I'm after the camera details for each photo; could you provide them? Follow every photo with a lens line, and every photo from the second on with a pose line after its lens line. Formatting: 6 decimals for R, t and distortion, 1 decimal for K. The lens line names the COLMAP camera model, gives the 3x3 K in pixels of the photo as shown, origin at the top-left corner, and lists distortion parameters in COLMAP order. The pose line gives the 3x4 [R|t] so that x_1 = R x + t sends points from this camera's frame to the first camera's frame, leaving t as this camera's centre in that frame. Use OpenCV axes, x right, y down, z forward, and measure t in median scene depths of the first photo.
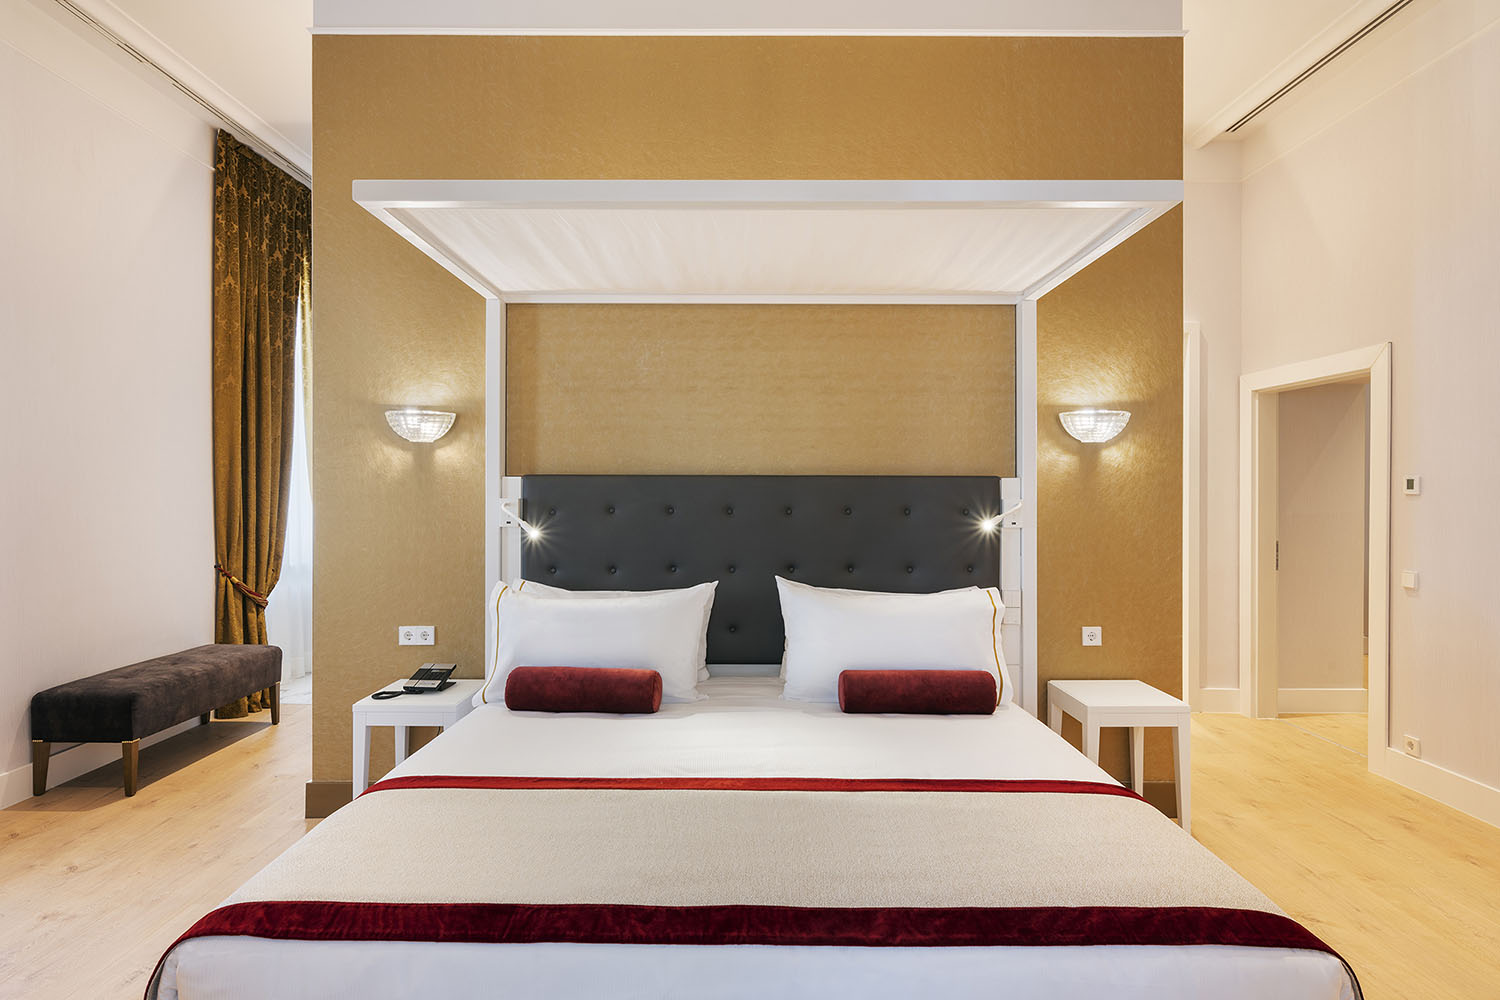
lens RADIAL K [[813.6, 0, 750.6], [0, 813.6, 501.2], [0, 0, 1]] dist [-0.004417, -0.000736]
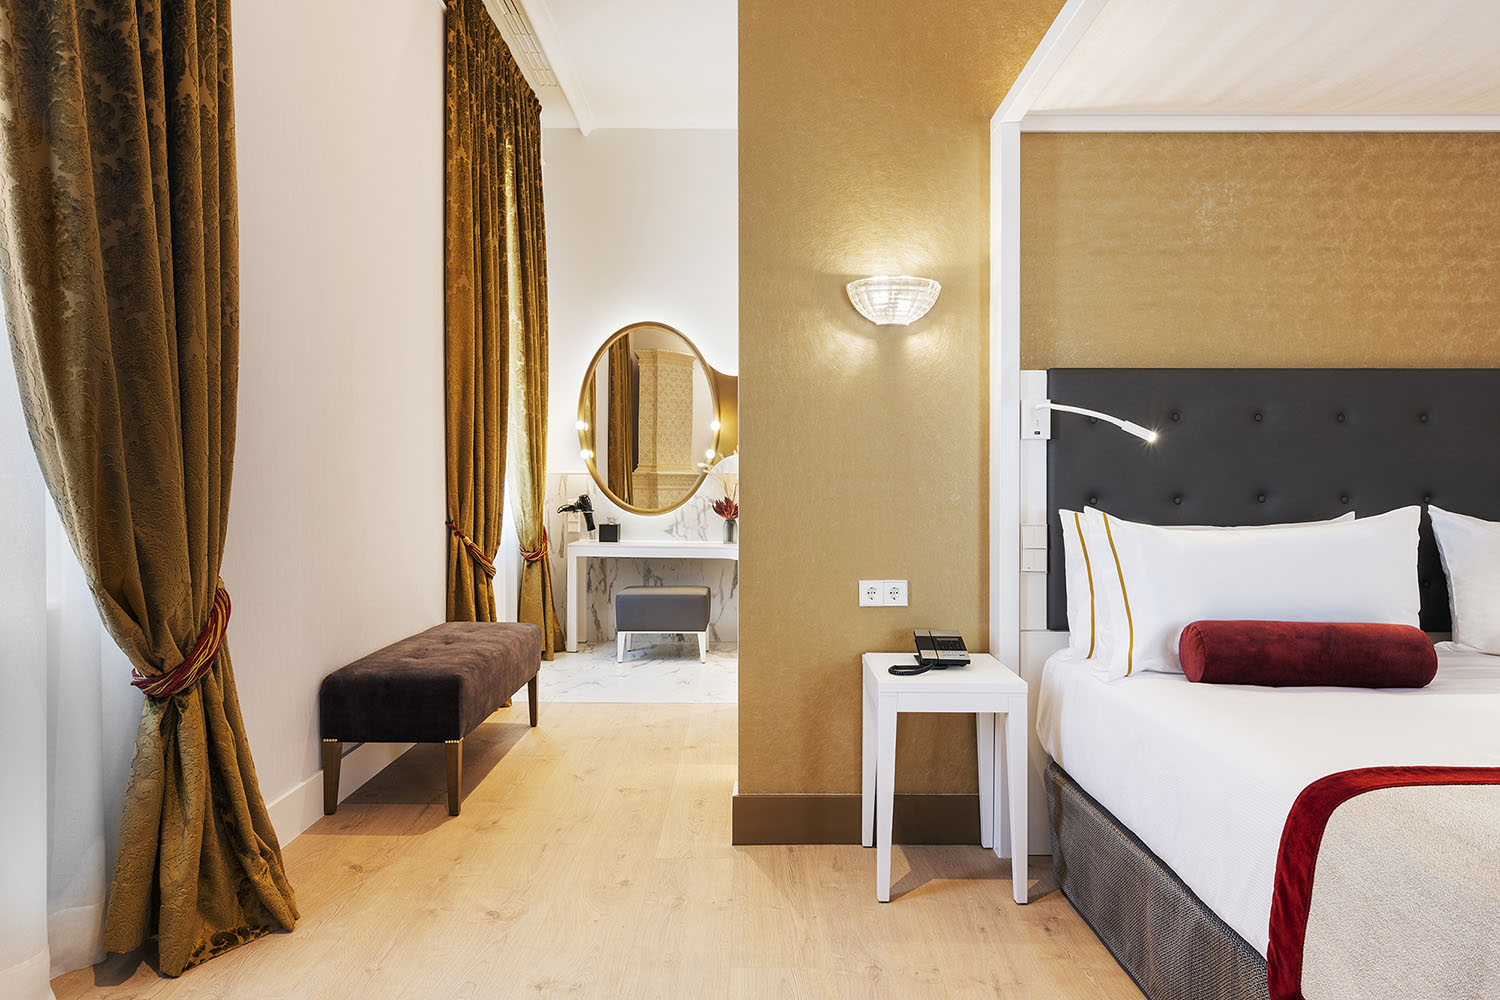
lens RADIAL K [[929.7, 0, 747.8], [0, 929.7, 494.4], [0, 0, 1]] dist [-0.000532, 0.003629]
pose [[0.999954, 0.000981, -0.009524, -0.523446], [-0.000995, 0.999998, -0.001498, 0.078823], [0.009522, 0.001507, 0.999954, 0.170664]]
